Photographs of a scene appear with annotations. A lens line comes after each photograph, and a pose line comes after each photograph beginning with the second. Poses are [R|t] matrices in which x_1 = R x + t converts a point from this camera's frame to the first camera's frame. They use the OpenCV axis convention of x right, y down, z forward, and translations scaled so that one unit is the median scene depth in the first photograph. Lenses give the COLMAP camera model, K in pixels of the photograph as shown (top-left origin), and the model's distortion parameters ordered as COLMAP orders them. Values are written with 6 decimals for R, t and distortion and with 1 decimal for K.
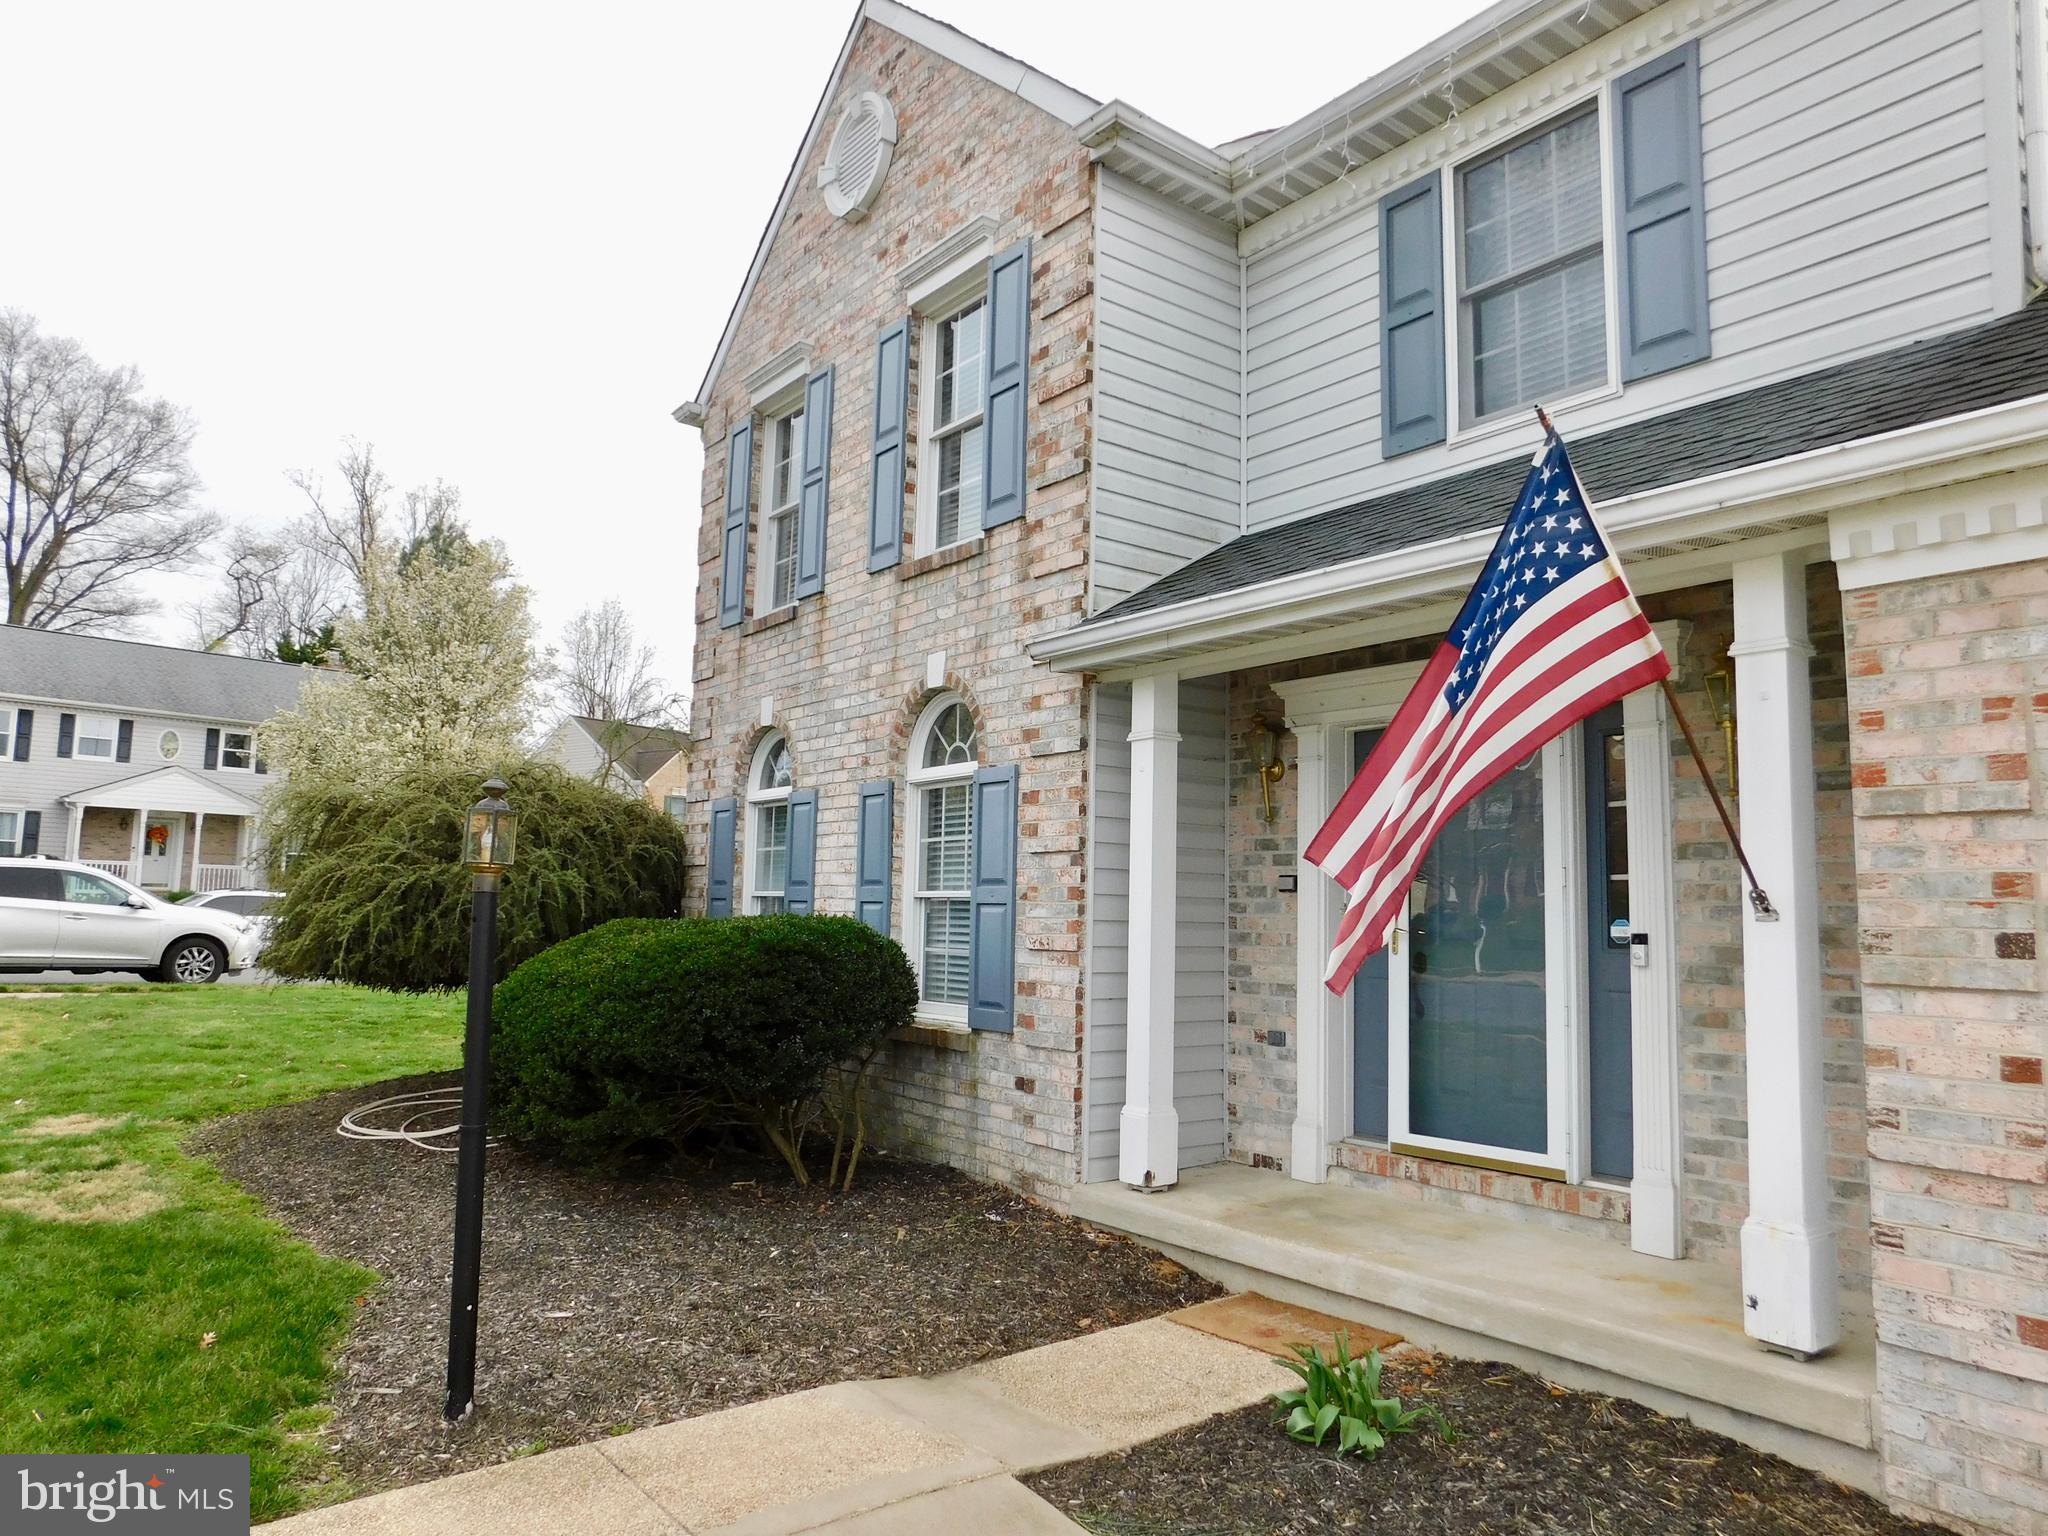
lens RADIAL K [[1360.6, 0, 1029.1], [0, 1360.6, 774.2], [0, 0, 1]] dist [-0.061371, 0.046734]
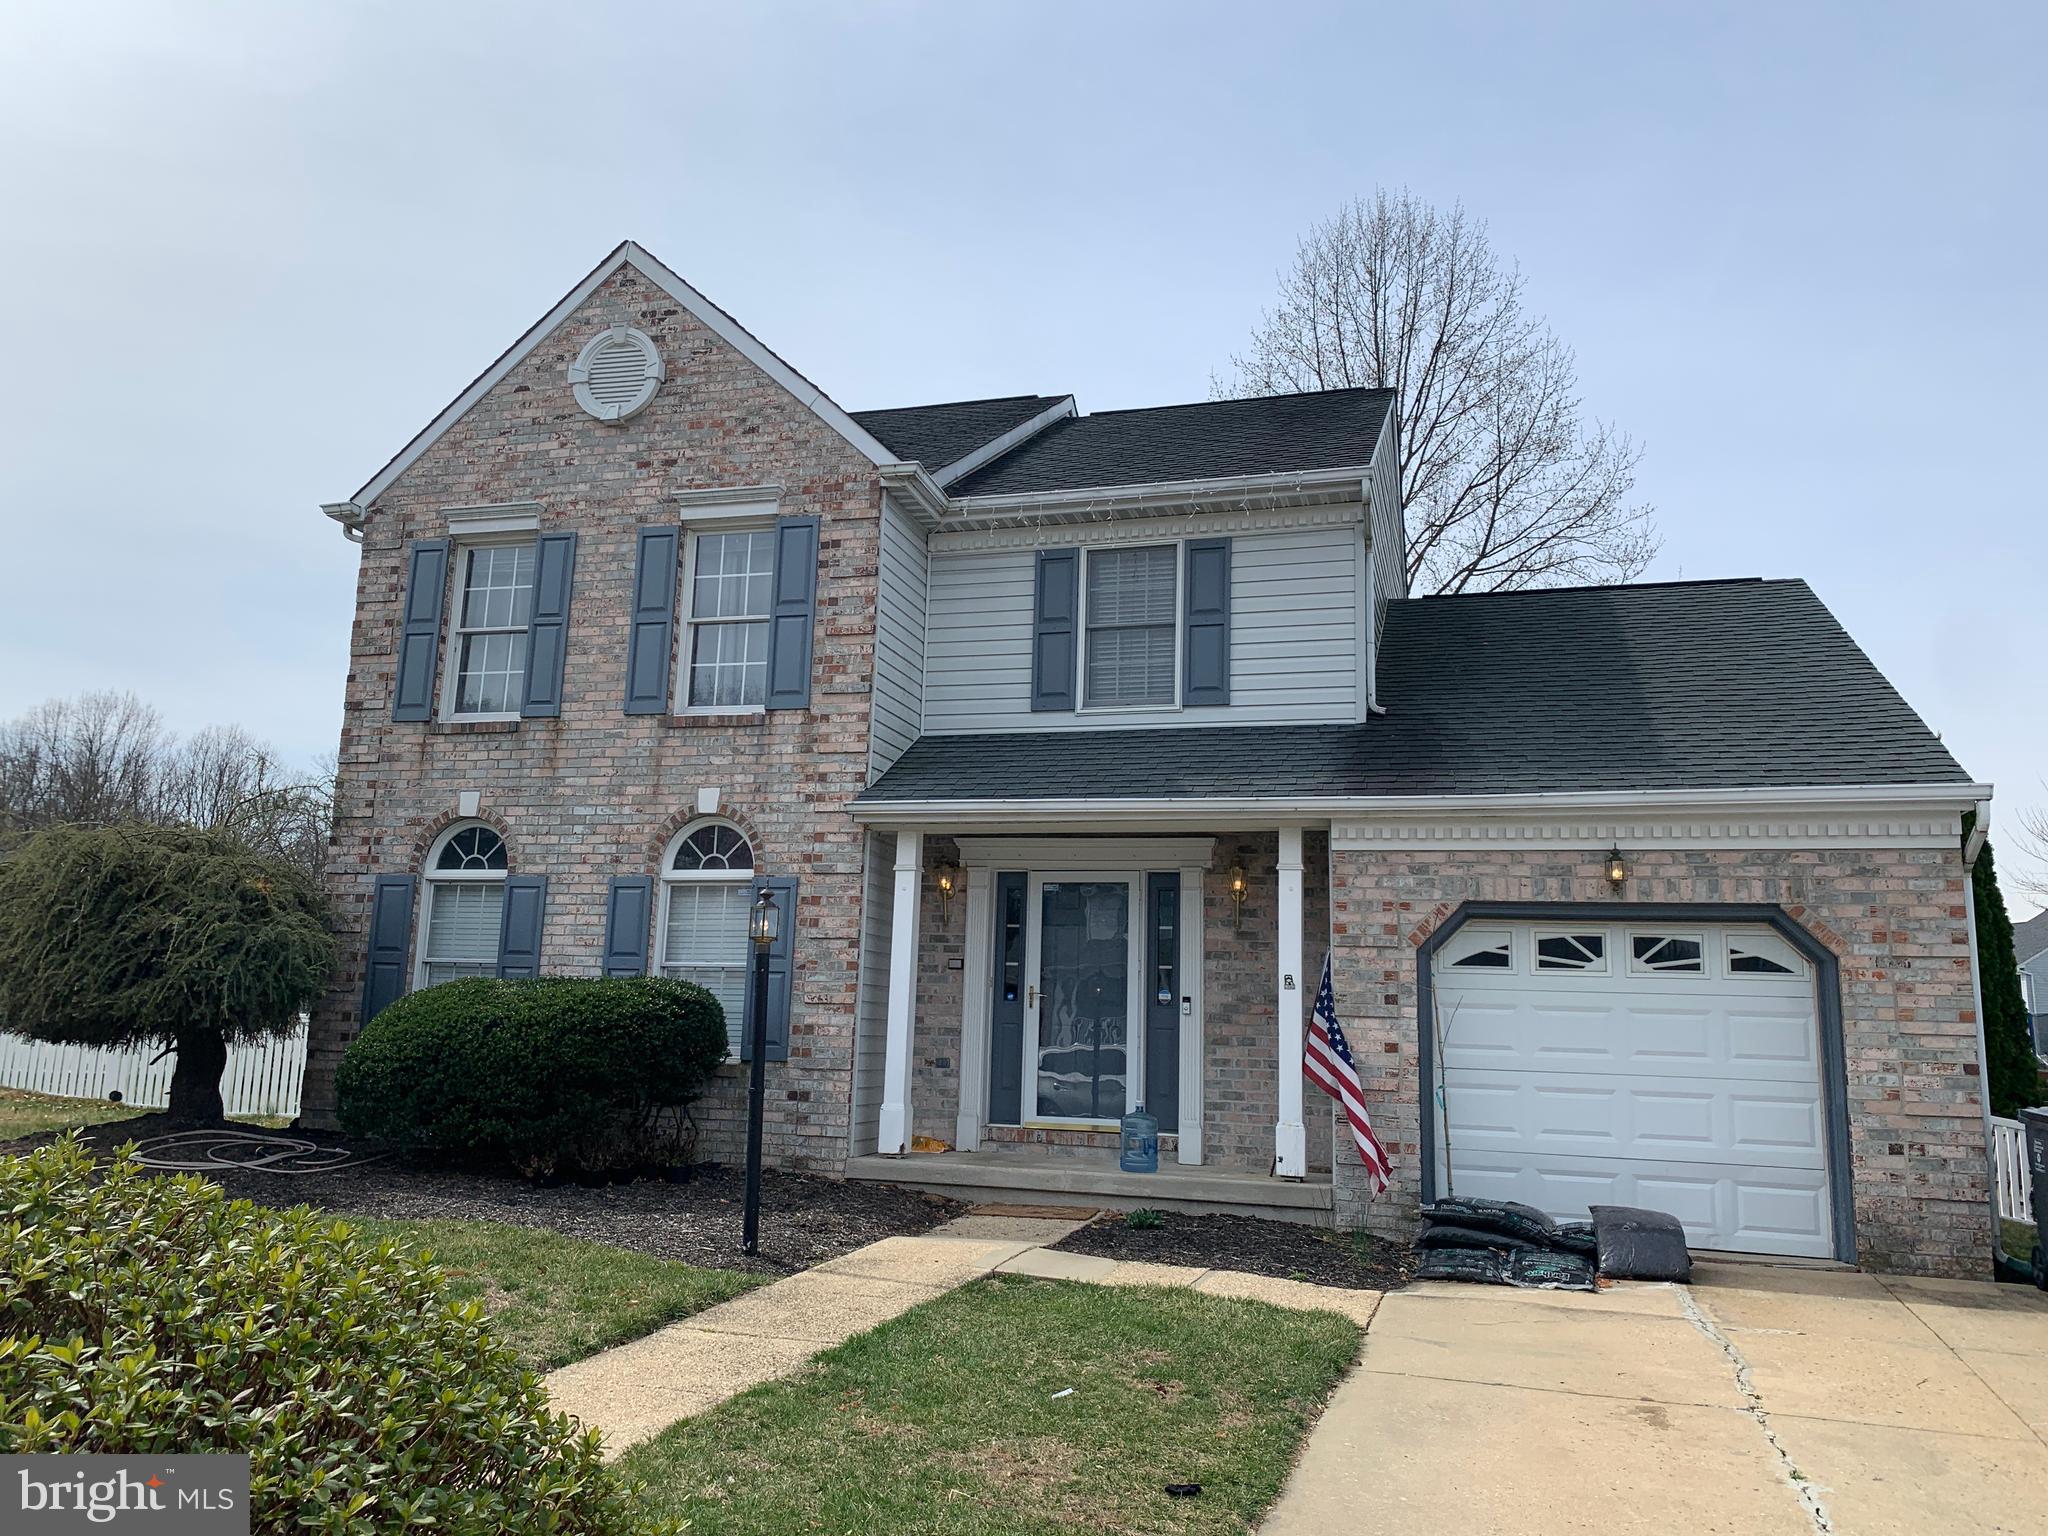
lens RADIAL K [[1515.4, 0, 1033.3], [0, 1515.4, 767.7], [0, 0, 1]] dist [0.041228, -0.063857]
pose [[0.800482, 0.109552, 0.589260, -0.801825], [-0.077686, 0.993824, -0.079233, -0.015166], [-0.594301, 0.017648, 0.804049, -0.483426]]
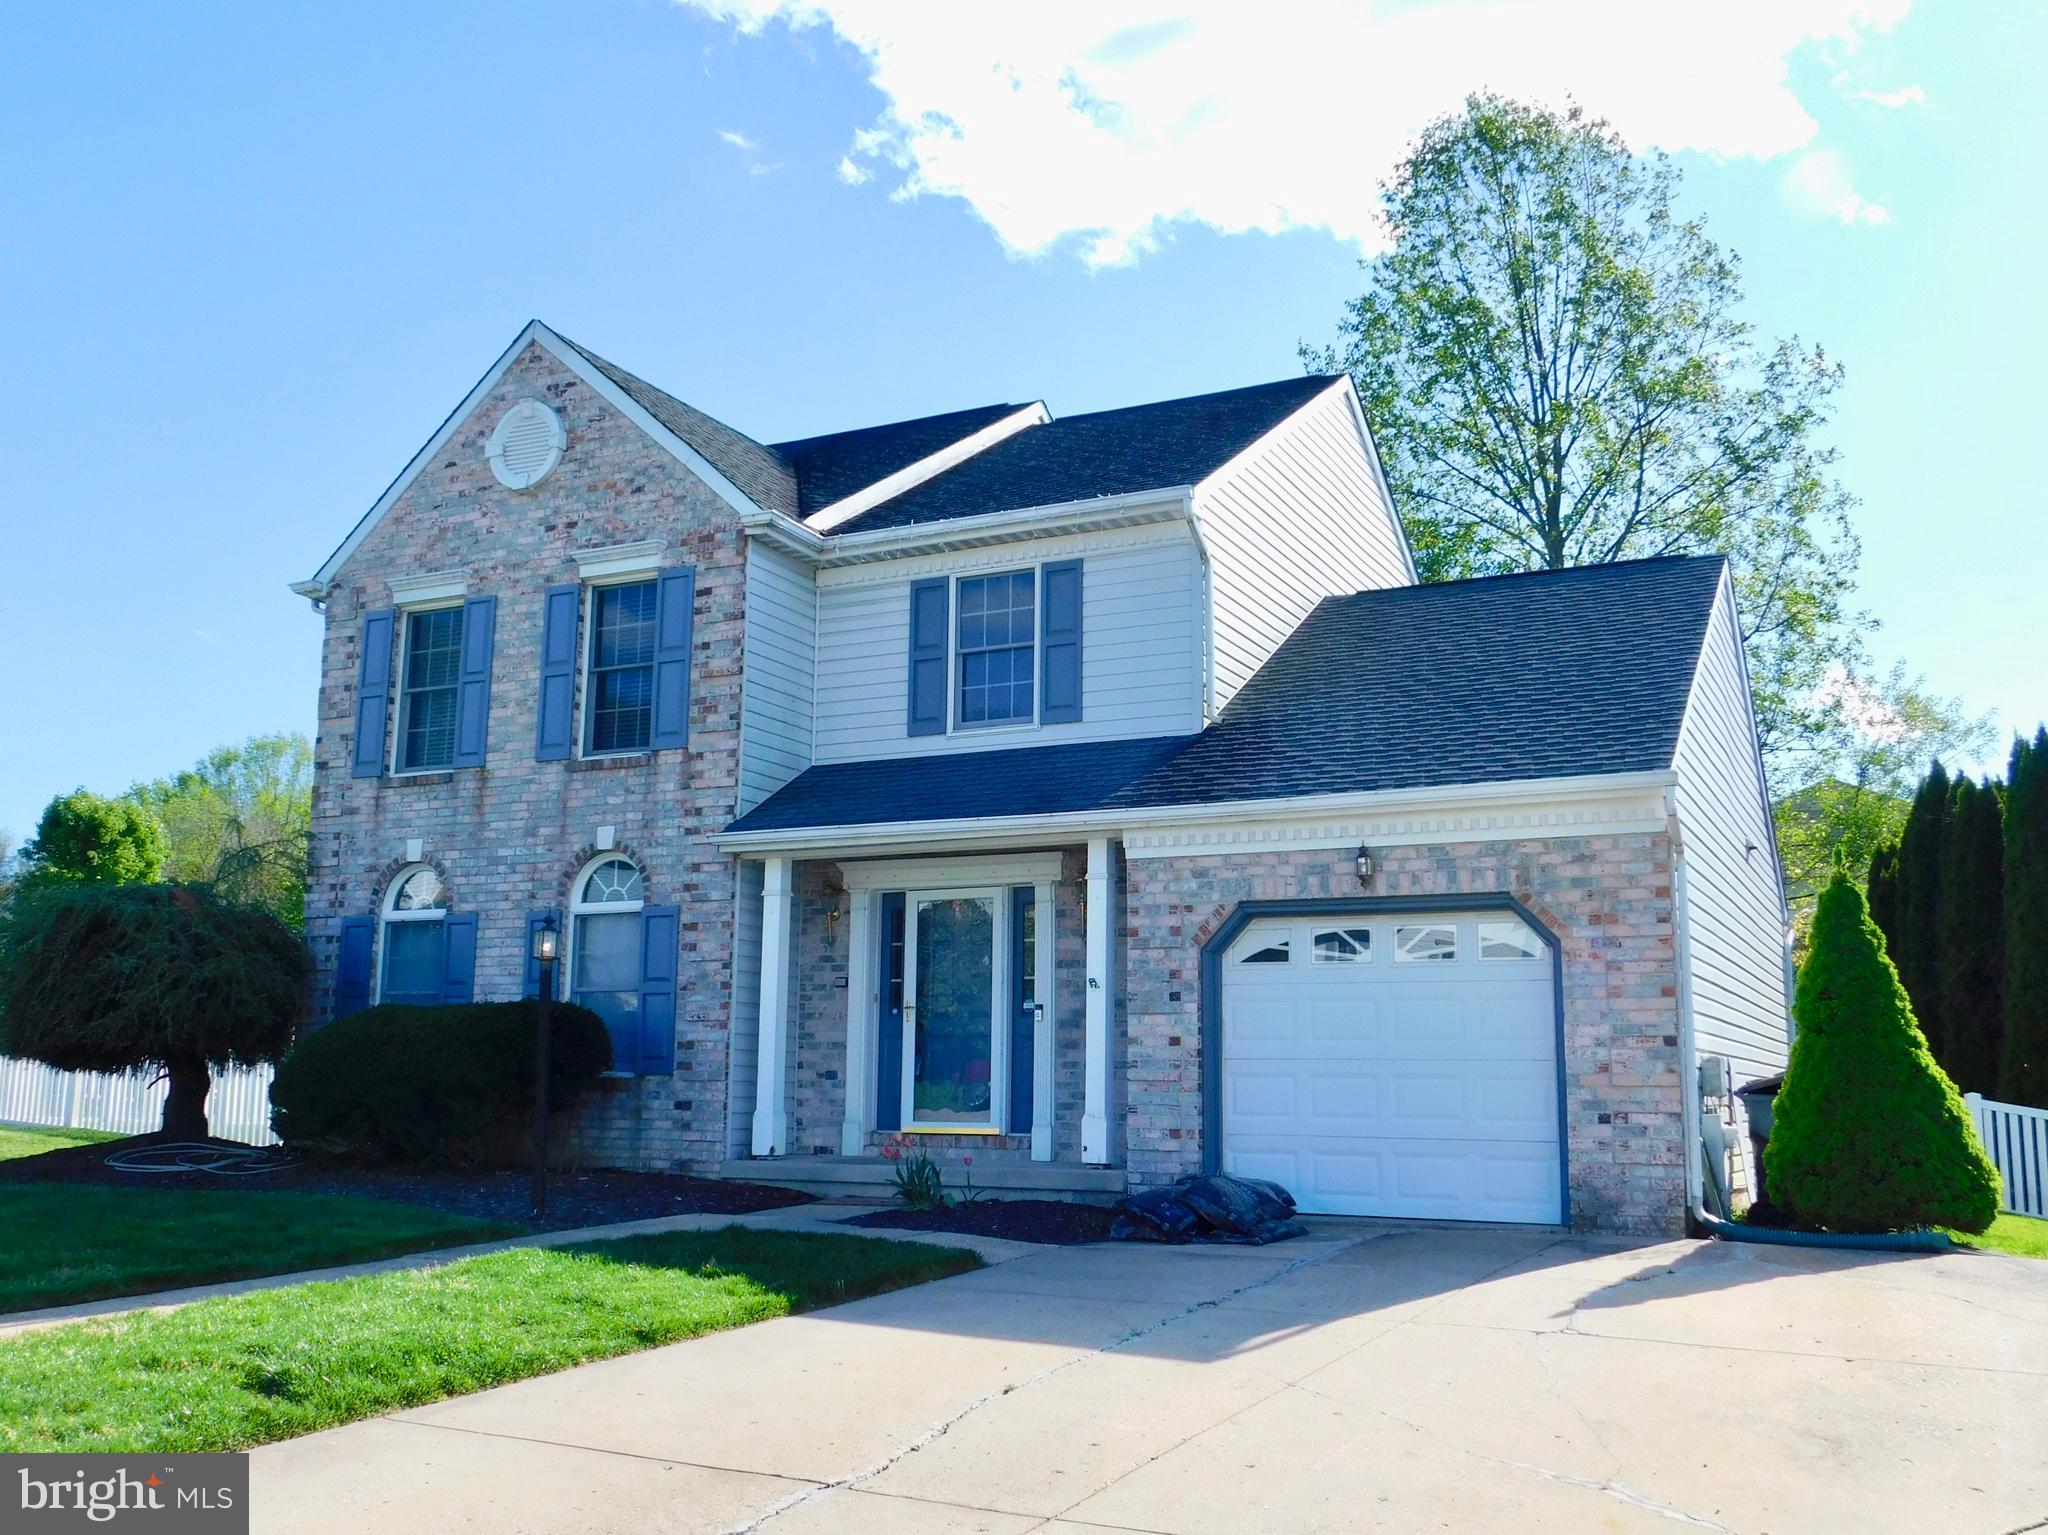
lens RADIAL K [[1813.7, 0, 1069.2], [0, 1813.7, 781.1], [0, 0, 1]] dist [-0.029657, 0.037196]
pose [[0.884748, 0.062436, 0.461869, -0.605234], [-0.036755, 0.997247, -0.064401, -0.033033], [-0.464618, 0.040003, 0.884607, -1.113851]]
